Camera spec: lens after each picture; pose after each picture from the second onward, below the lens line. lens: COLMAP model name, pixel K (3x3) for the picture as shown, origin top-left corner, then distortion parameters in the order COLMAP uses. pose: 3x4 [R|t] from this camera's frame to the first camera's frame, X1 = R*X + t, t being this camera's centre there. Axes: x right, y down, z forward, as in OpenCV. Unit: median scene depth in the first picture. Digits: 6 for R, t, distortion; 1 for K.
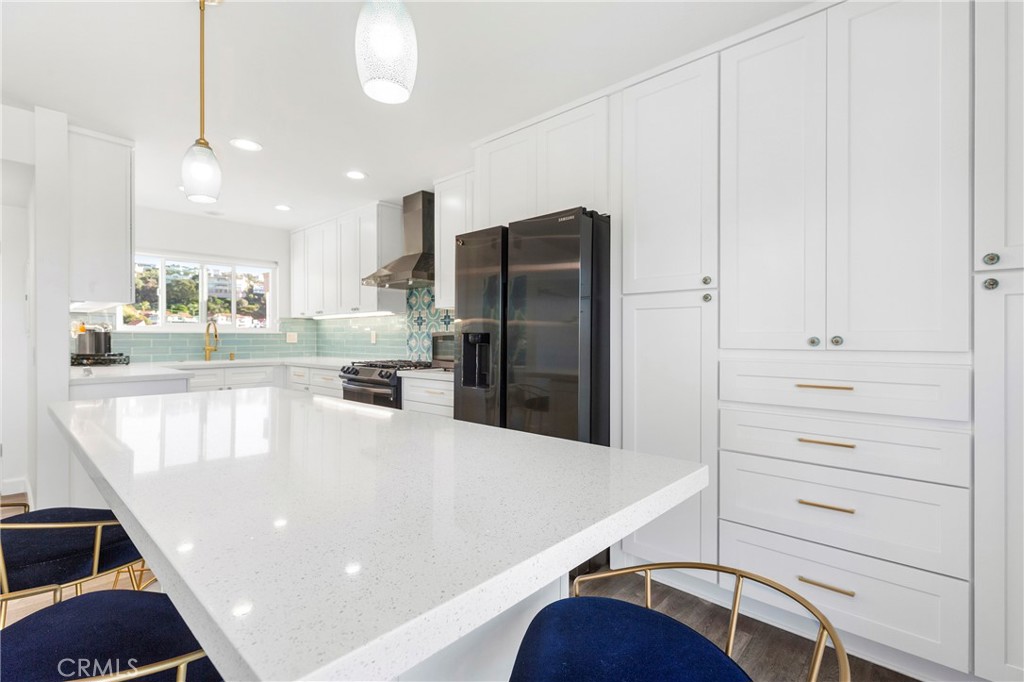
lens RADIAL K [[463.0, 0, 512.0], [0, 463.0, 341.0], [0, 0, 1]] dist [0.000329, 0.000139]
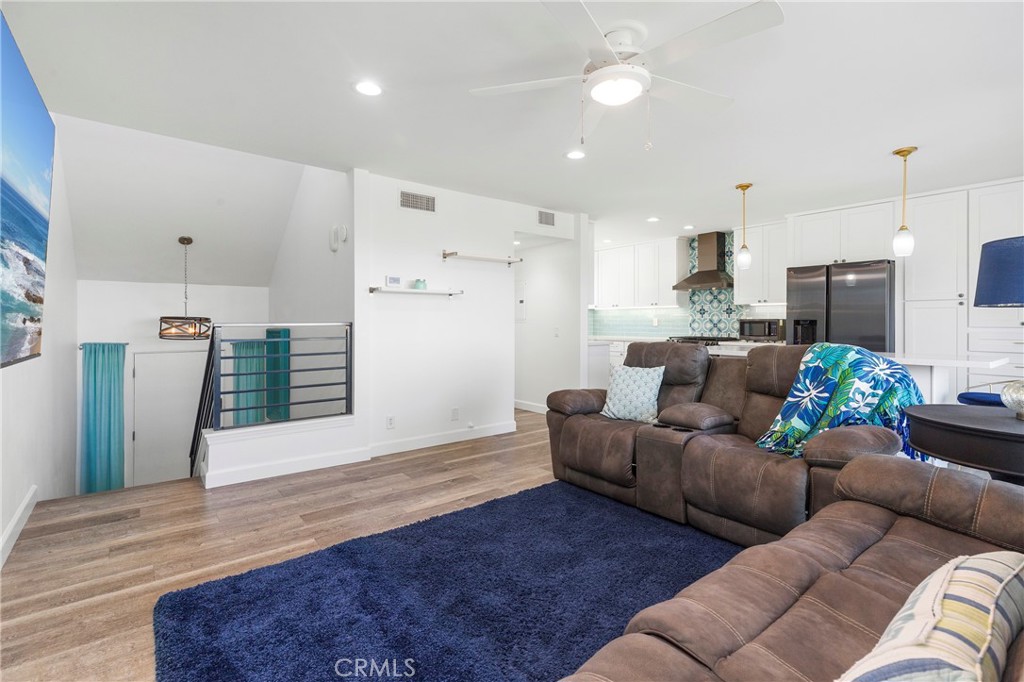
lens RADIAL K [[466.2, 0, 512.4], [0, 466.2, 331.8], [0, 0, 1]] dist [0.001817, 0.000500]
pose [[0.987543, -0.000325, -0.157348, -0.579875], [0.002806, 0.999875, 0.015546, -0.000887], [0.157323, -0.015794, 0.987421, -0.658067]]
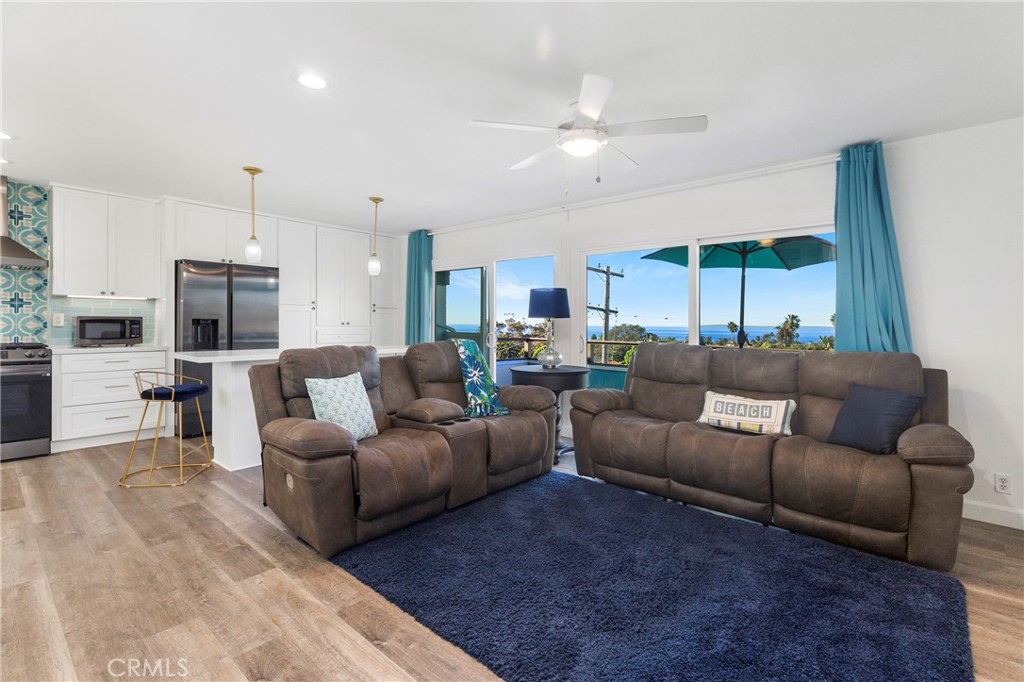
lens RADIAL K [[480.3, 0, 515.7], [0, 480.3, 324.3], [0, 0, 1]] dist [0.004349, 0.000411]
pose [[-0.020263, -0.005821, 0.999778, -1.222744], [-0.004843, 0.999972, 0.005724, -0.008610], [-0.999783, -0.004726, -0.020291, -0.029612]]
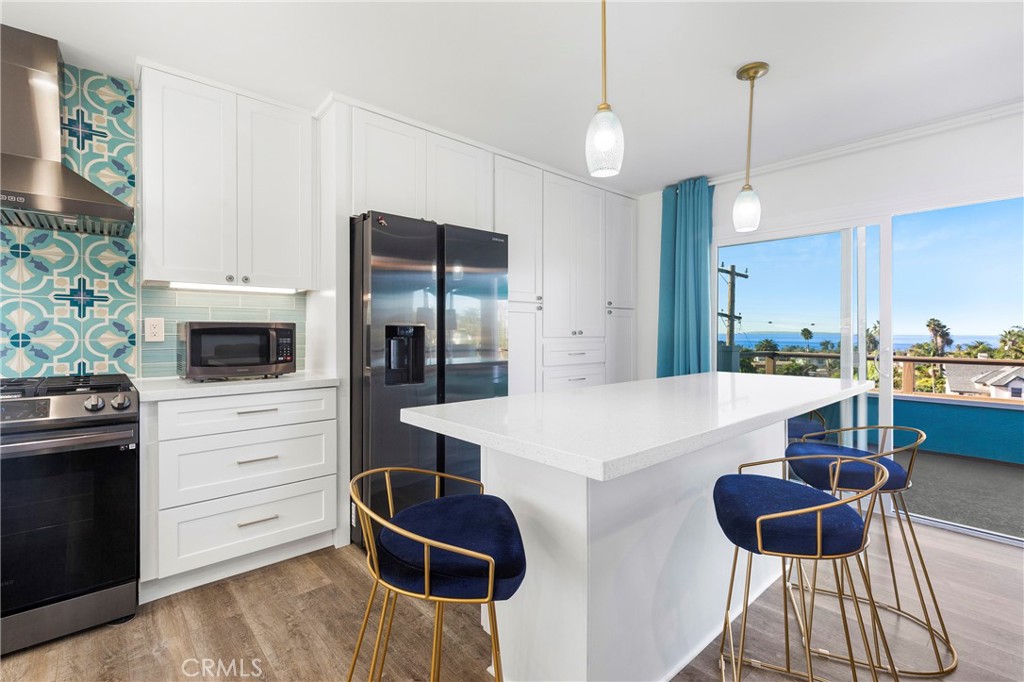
lens RADIAL K [[466.2, 0, 512.4], [0, 466.2, 331.8], [0, 0, 1]] dist [0.001817, 0.000500]
pose [[0.098169, -0.002934, 0.995165, -0.659069], [0.003572, 0.999990, 0.002596, -0.005025], [-0.995163, 0.003300, 0.098178, 0.470511]]
